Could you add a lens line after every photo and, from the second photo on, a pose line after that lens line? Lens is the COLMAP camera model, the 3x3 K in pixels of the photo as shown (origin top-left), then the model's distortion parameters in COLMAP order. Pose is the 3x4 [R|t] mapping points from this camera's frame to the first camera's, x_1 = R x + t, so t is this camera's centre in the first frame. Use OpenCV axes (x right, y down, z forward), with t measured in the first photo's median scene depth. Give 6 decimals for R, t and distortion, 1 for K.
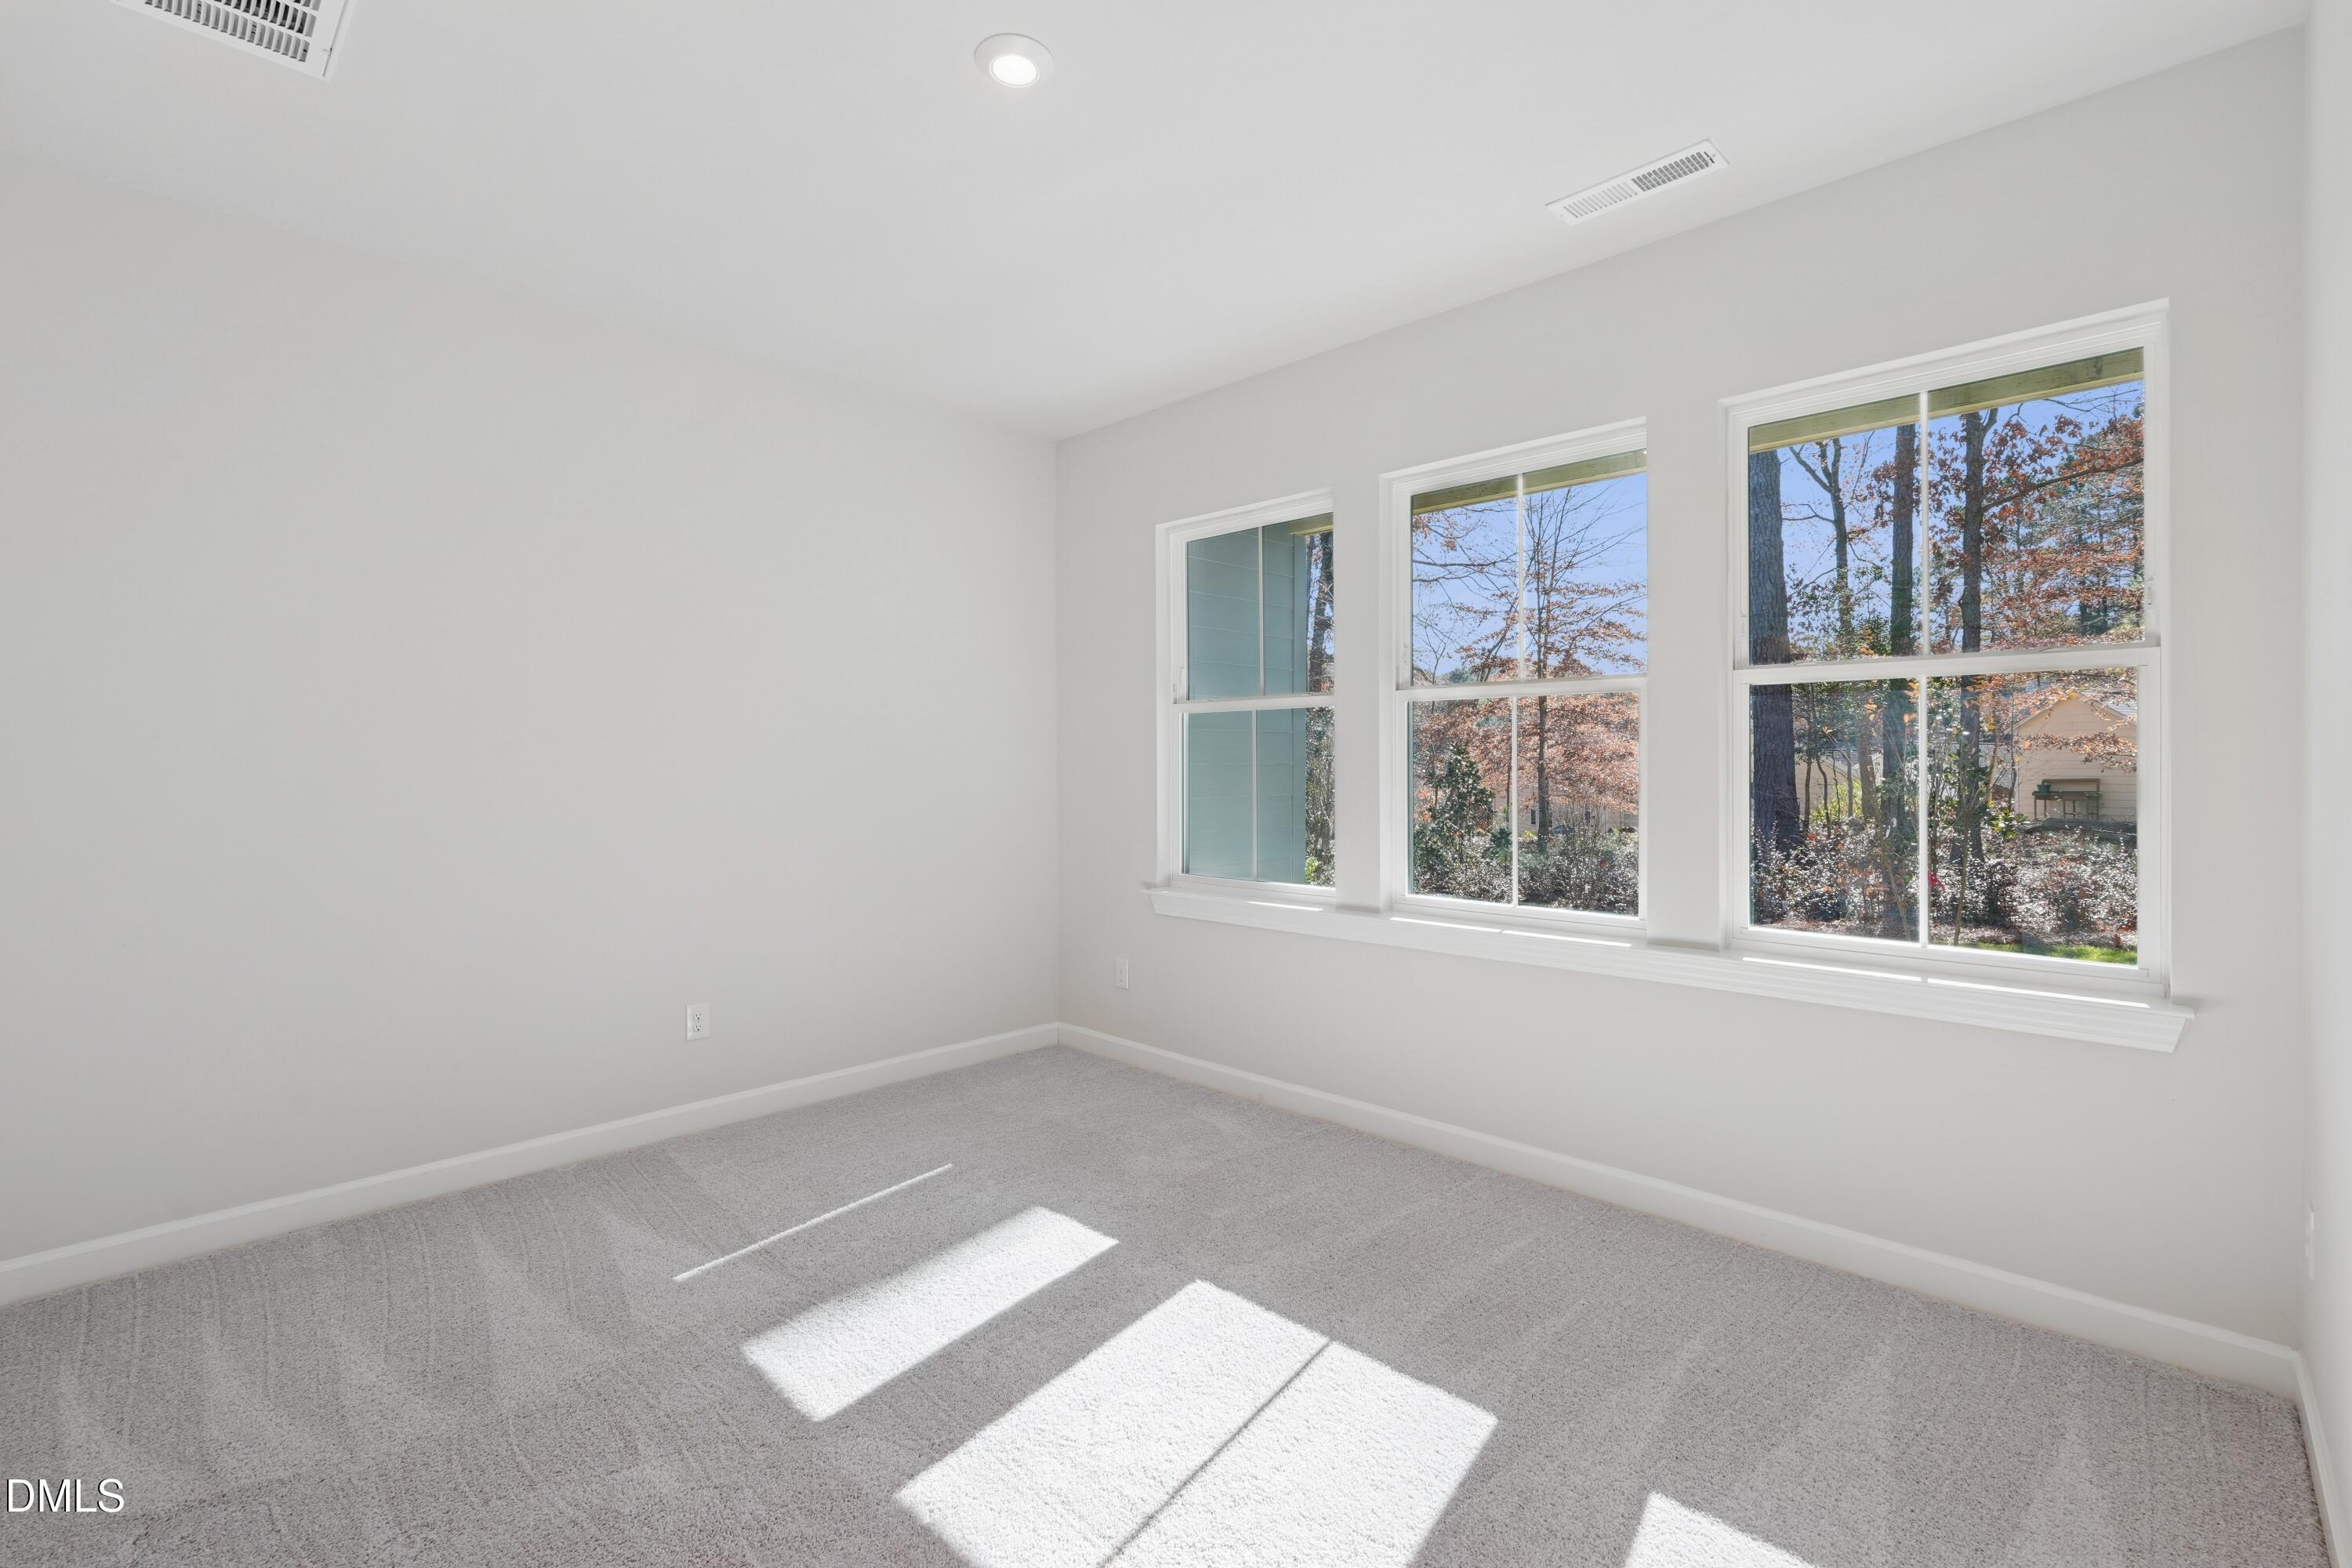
lens RADIAL K [[1043.4, 0, 1173.1], [0, 1043.4, 786.4], [0, 0, 1]] dist [-0.001342, -0.000165]
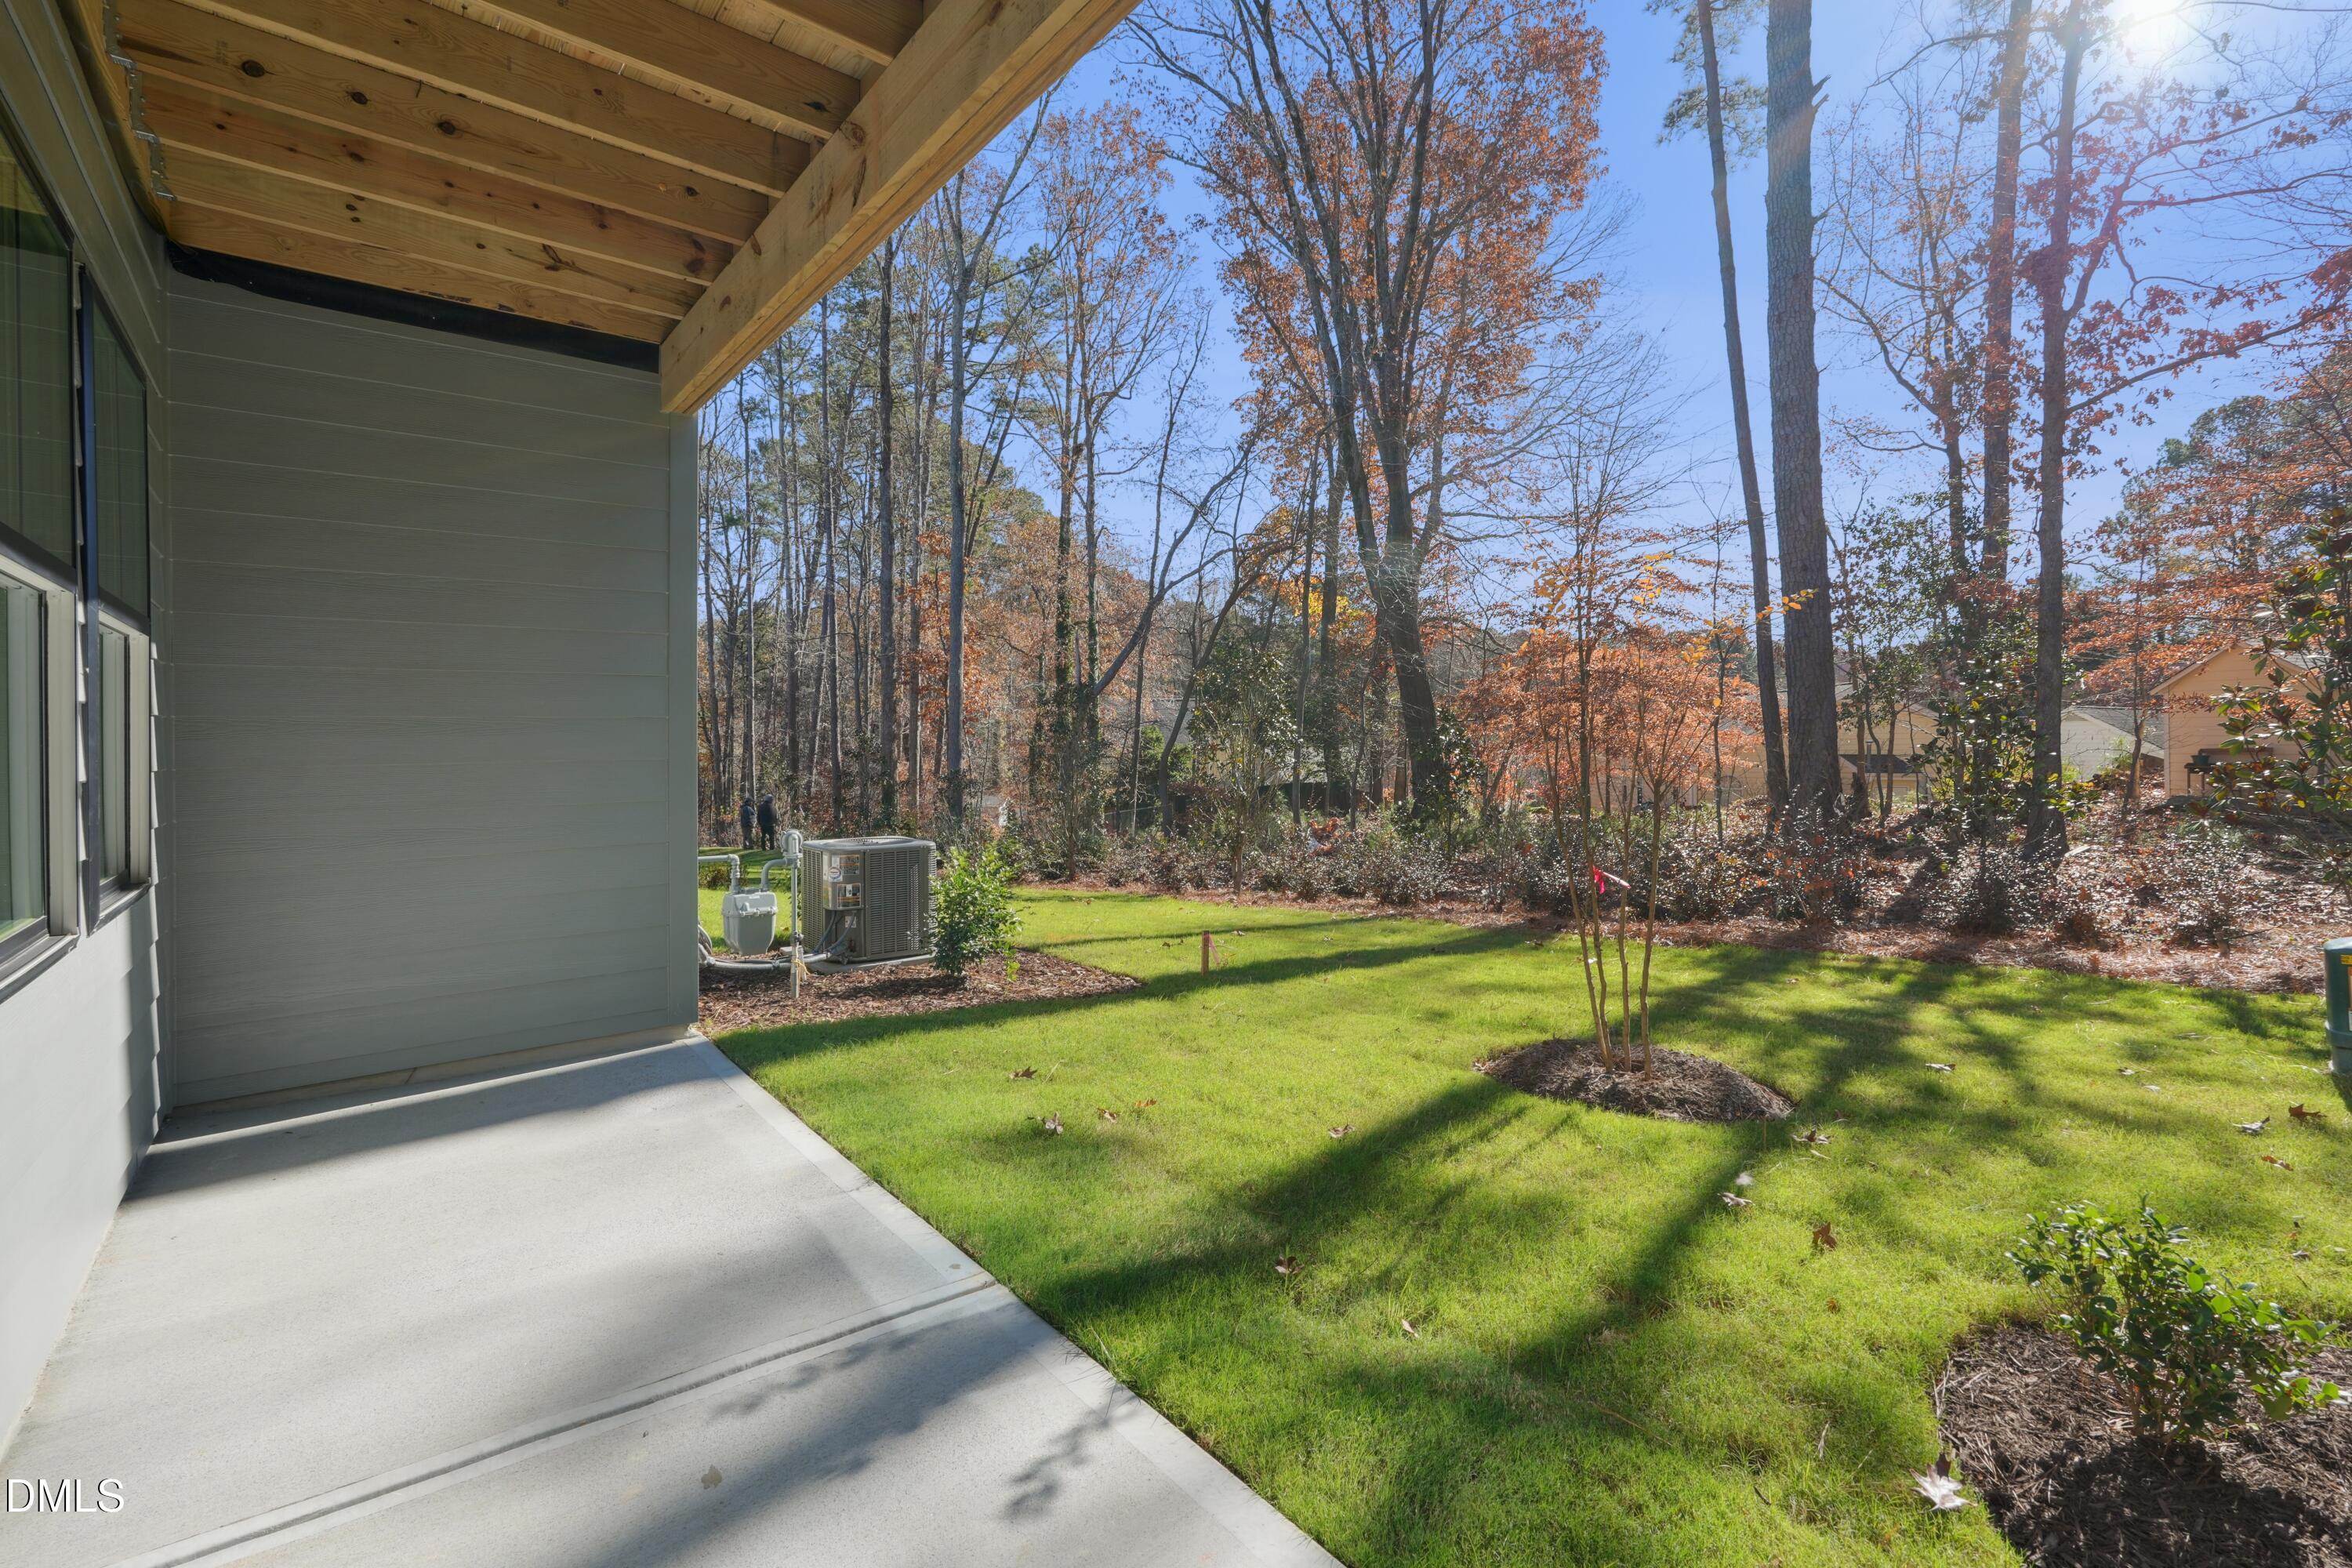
lens RADIAL K [[1043.4, 0, 1176.0], [0, 1043.4, 770.2], [0, 0, 1]] dist [-0.001342, -0.000165]
pose [[0.990882, 0.000893, -0.134733, 0.131950], [0.000408, 0.999954, 0.009629, 0.001792], [0.134735, -0.009596, 0.990835, 0.066569]]
